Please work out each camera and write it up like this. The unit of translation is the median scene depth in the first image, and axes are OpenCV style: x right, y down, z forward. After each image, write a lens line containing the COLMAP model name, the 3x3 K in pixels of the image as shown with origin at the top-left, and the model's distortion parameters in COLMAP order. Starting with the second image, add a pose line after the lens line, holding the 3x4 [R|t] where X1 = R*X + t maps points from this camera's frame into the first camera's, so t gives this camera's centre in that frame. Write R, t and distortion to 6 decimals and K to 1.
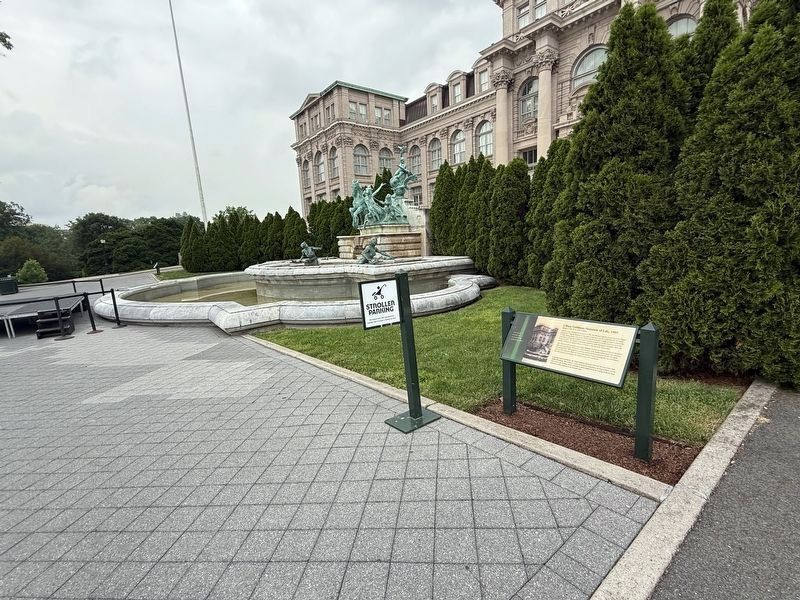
lens RADIAL K [[375.1, 0, 400.0], [0, 375.1, 300.0], [0, 0, 1]] dist [-0.000743, -0.000025]
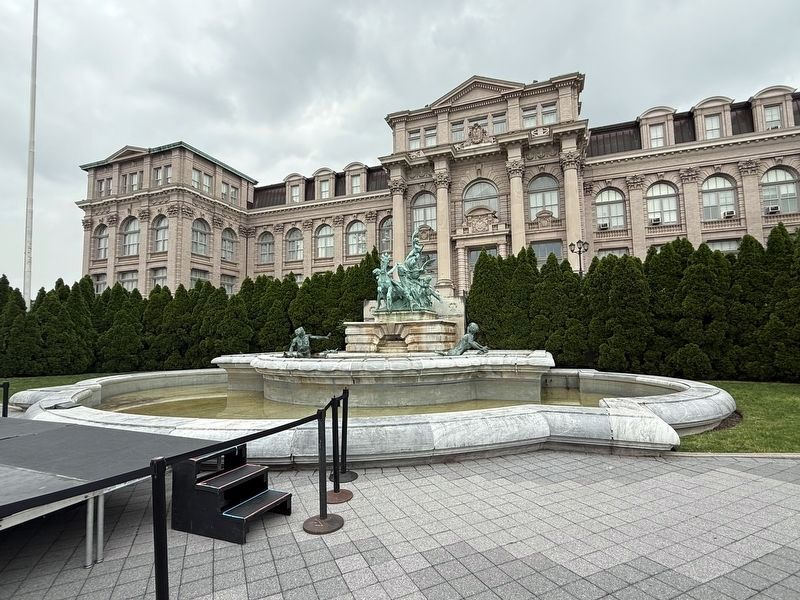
lens RADIAL K [[407.2, 0, 400.0], [0, 407.2, 300.0], [0, 0, 1]] dist [0.000568, -0.000245]
pose [[0.846019, 0.086226, 0.526133, -0.196798], [0.057489, 0.966328, -0.250810, -0.001047], [-0.530044, 0.242437, 0.812575, 0.106469]]
